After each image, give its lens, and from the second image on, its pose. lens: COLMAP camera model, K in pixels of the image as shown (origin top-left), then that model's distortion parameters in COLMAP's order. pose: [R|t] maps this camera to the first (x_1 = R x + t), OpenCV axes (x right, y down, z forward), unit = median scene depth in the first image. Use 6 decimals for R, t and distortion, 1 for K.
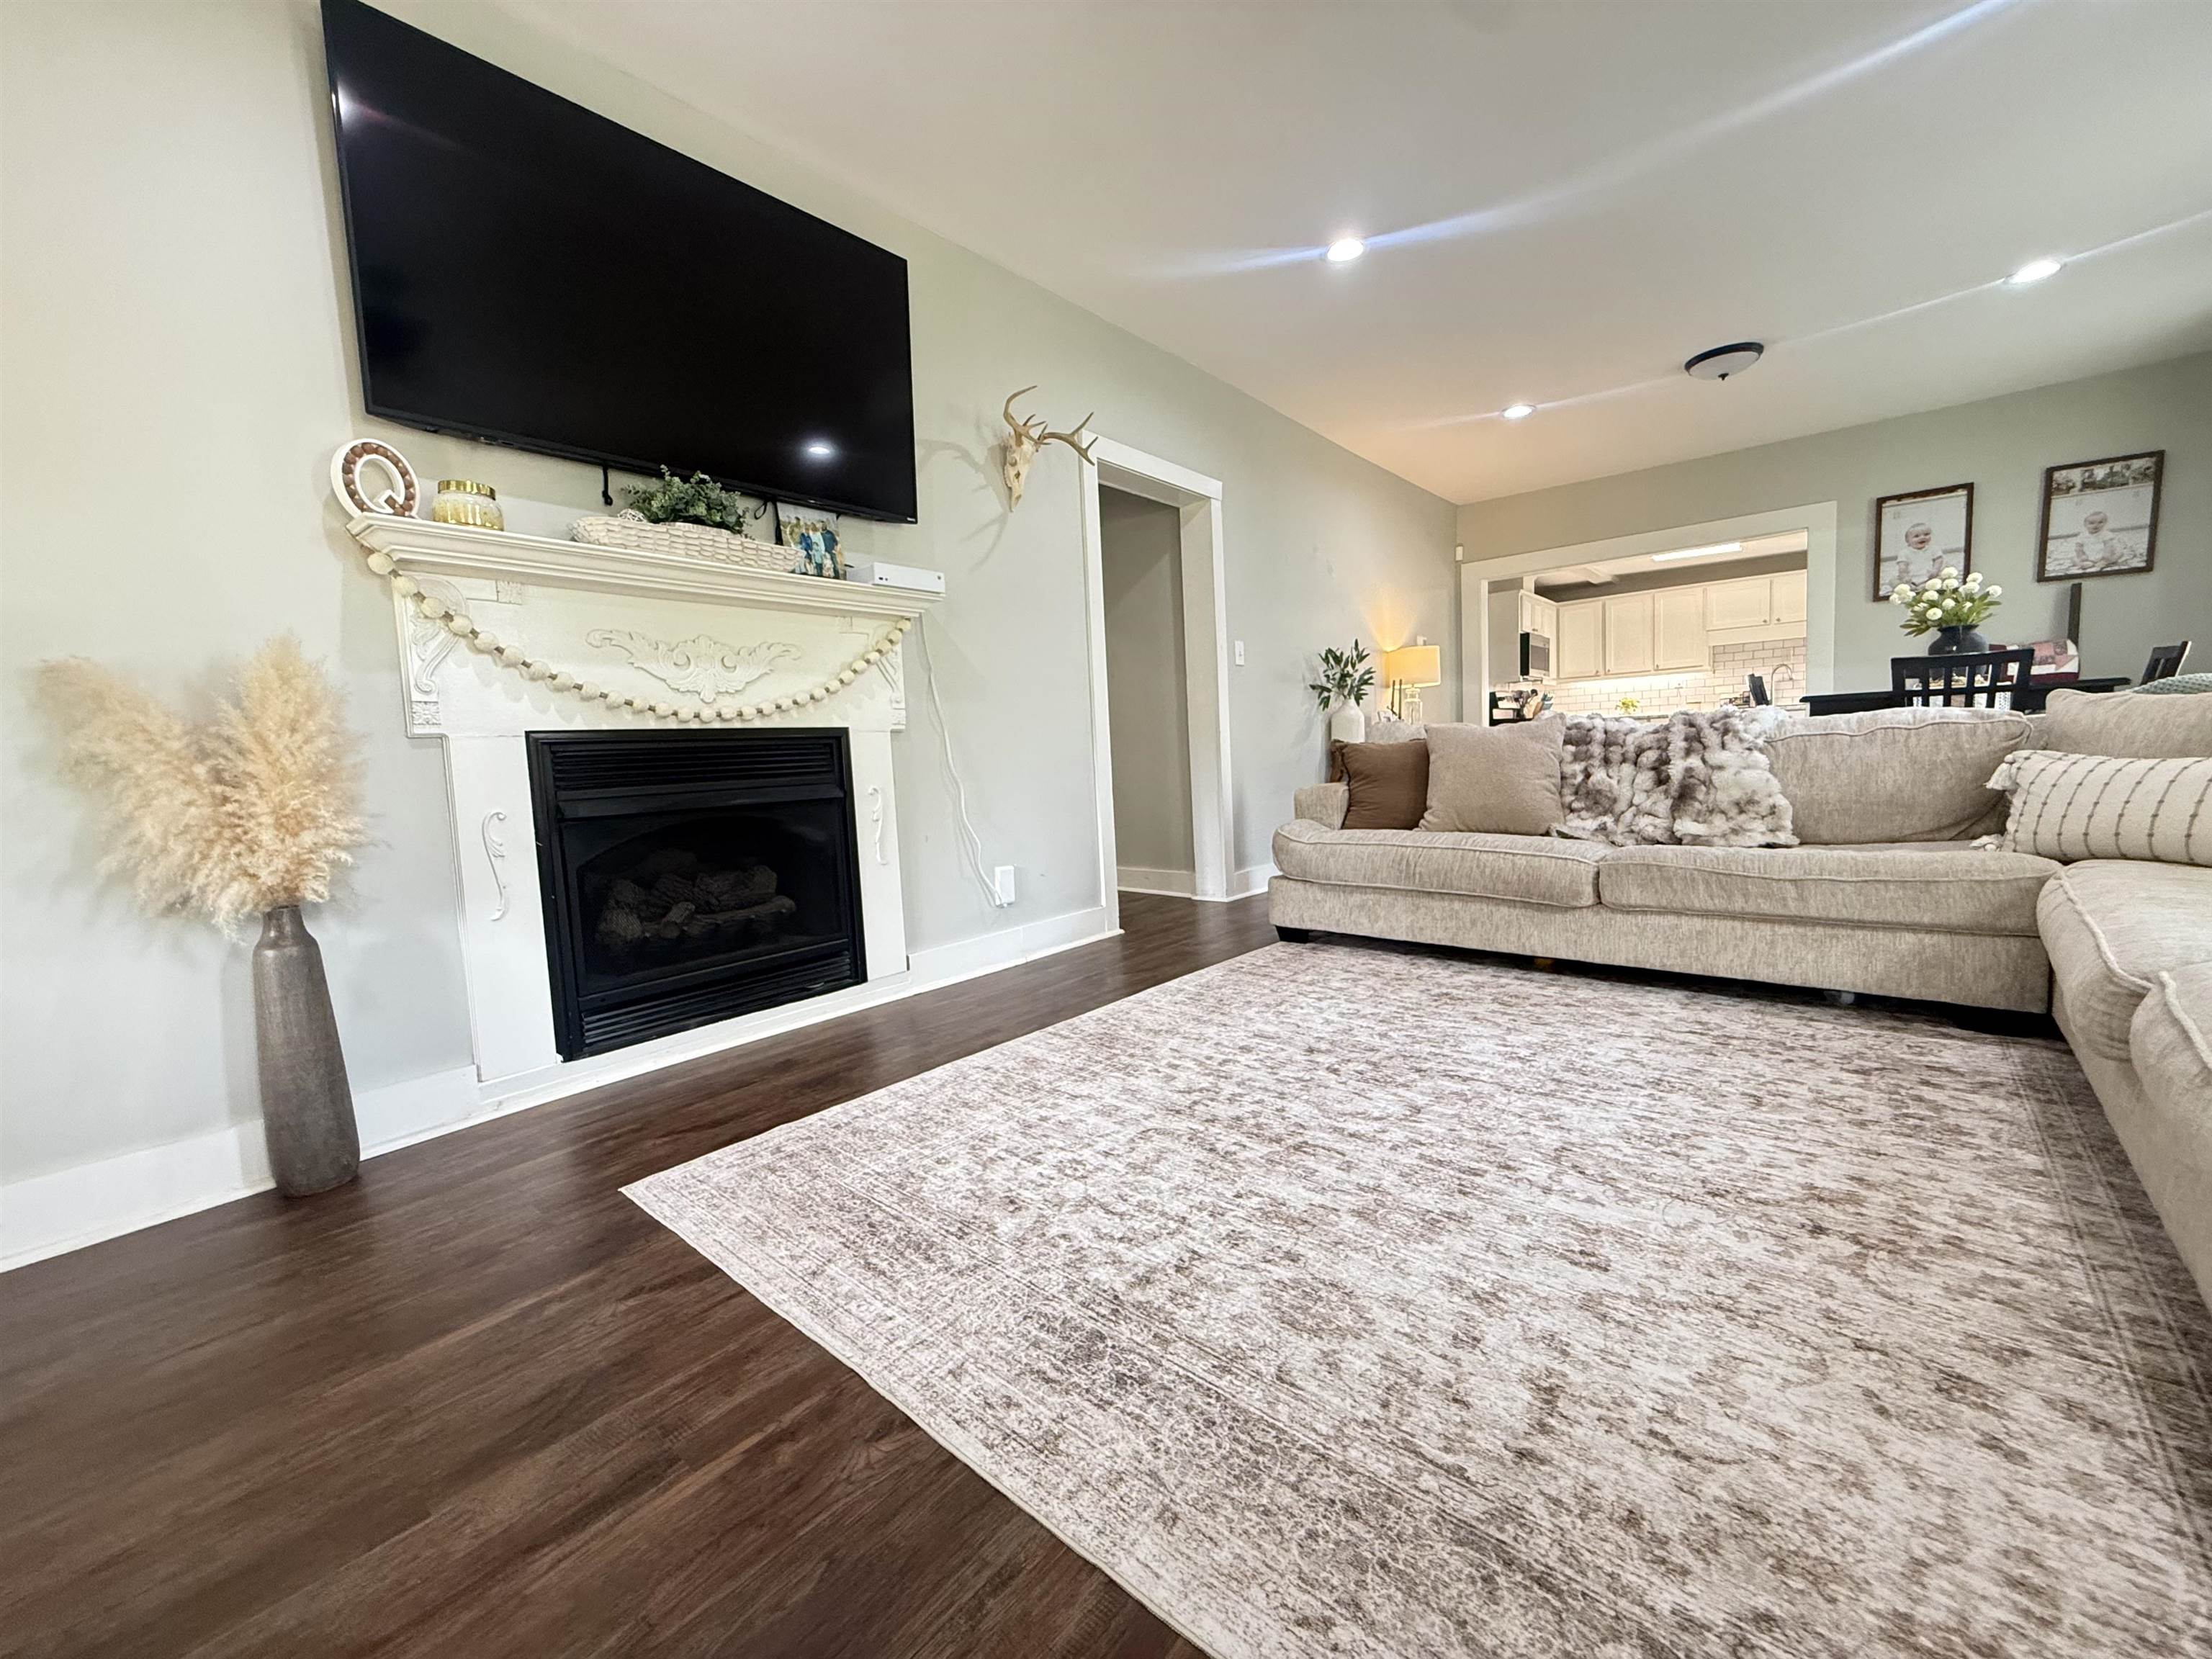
lens RADIAL K [[881.9, 0, 1102.9], [0, 881.9, 833.0], [0, 0, 1]] dist [0.000761, -0.000110]
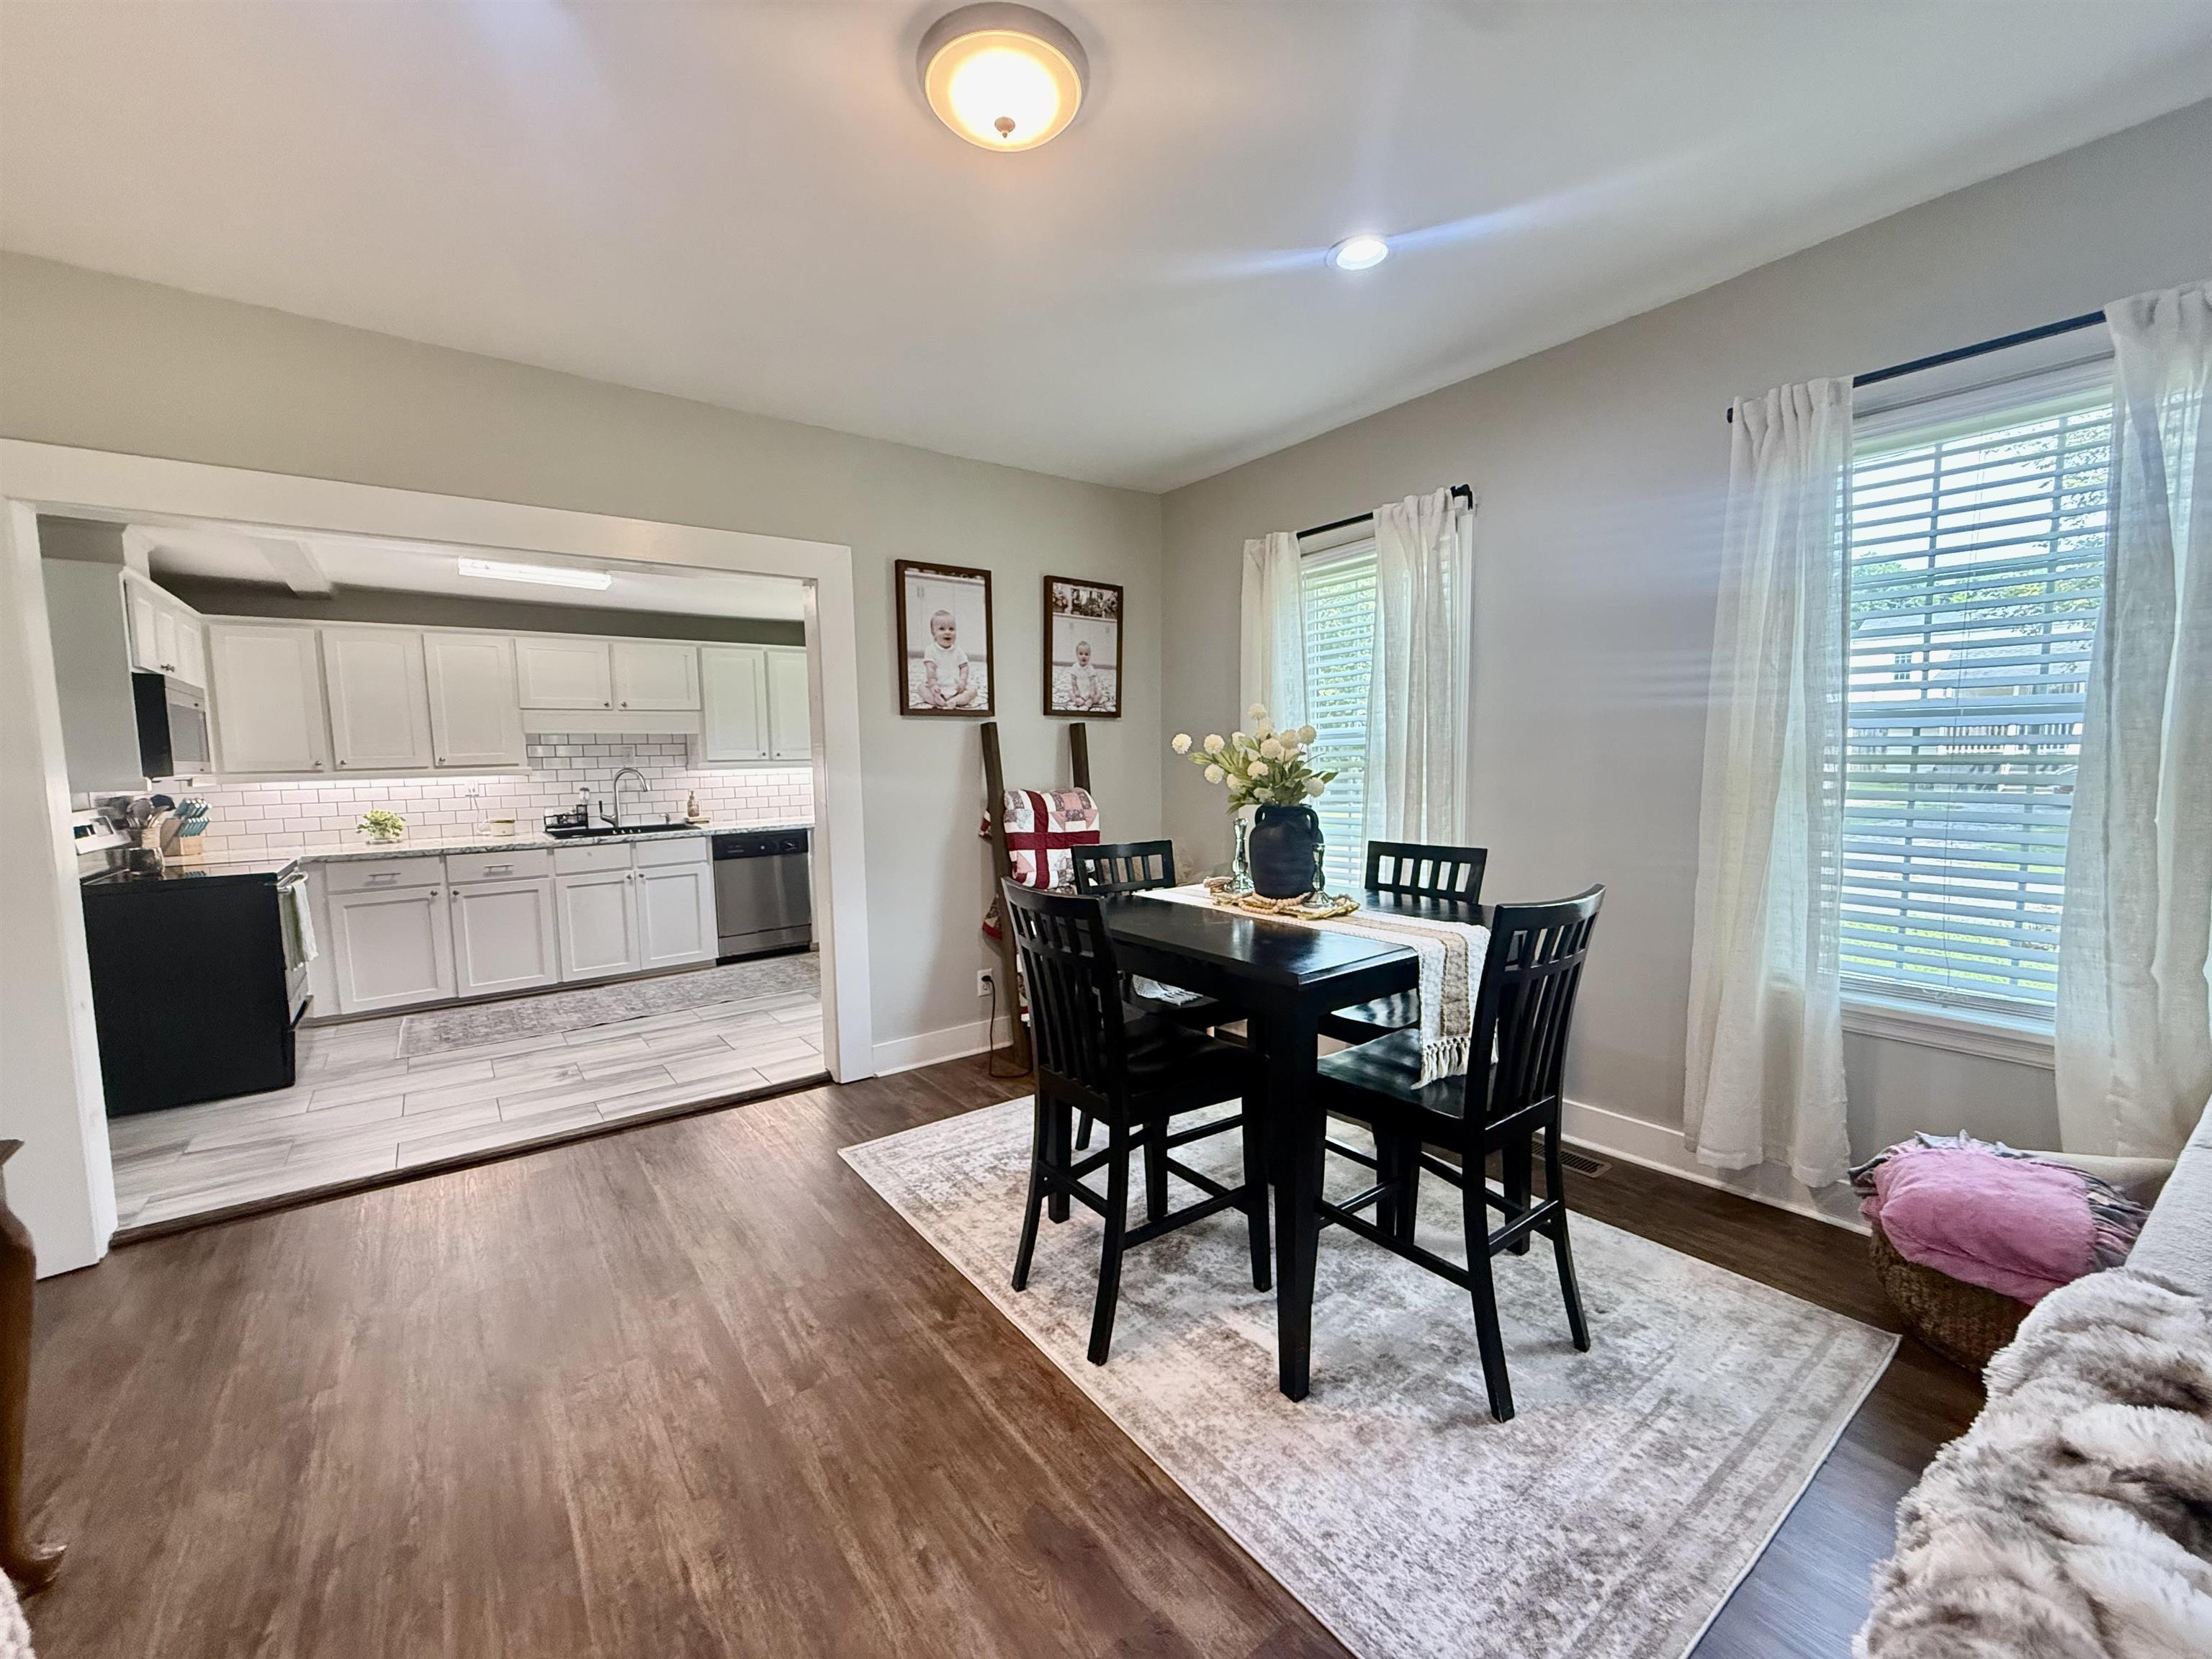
lens RADIAL K [[881.9, 0, 1097.7], [0, 881.9, 826.5], [0, 0, 1]] dist [0.000761, -0.000110]
pose [[0.230279, -0.036991, 0.972421, 0.504674], [0.098523, 0.995029, 0.014520, -0.333514], [-0.968124, 0.092462, 0.232779, 1.361775]]
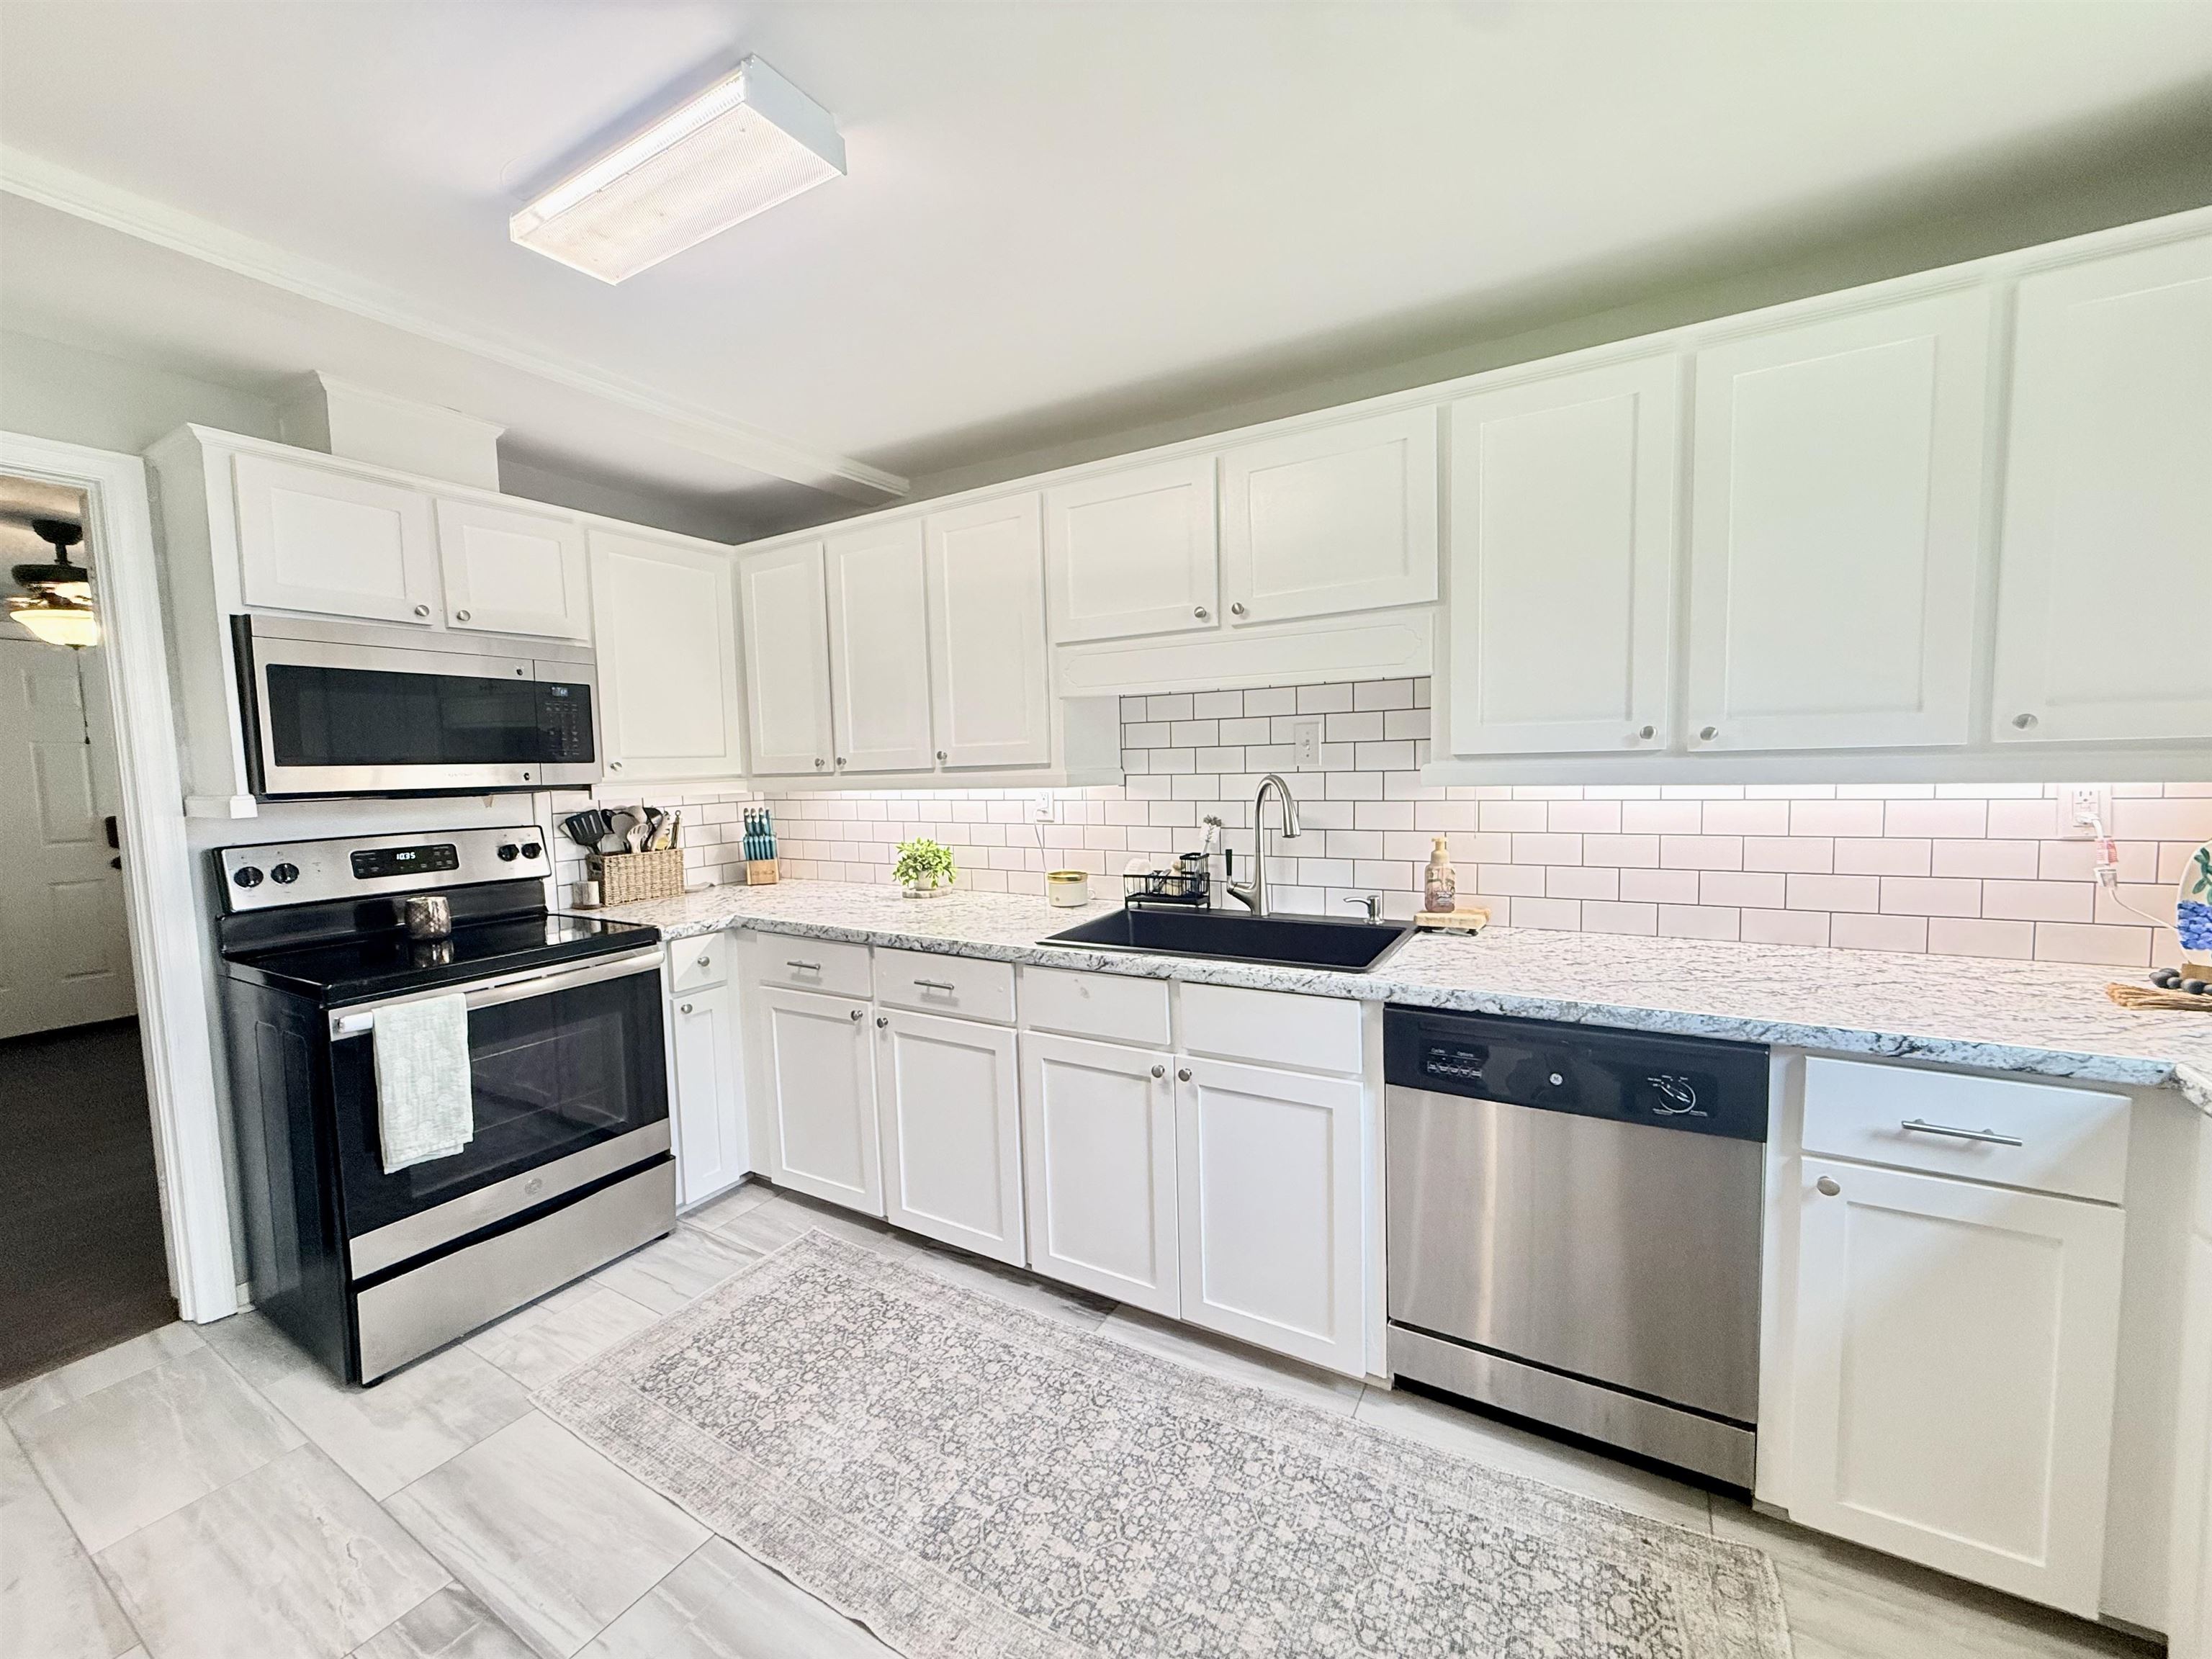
lens RADIAL K [[881.9, 0, 1099.6], [0, 881.9, 835.1], [0, 0, 1]] dist [0.000761, -0.000110]
pose [[0.987879, 0.011421, 0.154803, 1.877288], [-0.009336, 0.999856, -0.014186, -0.468182], [-0.154943, 0.012568, 0.987843, 2.054692]]
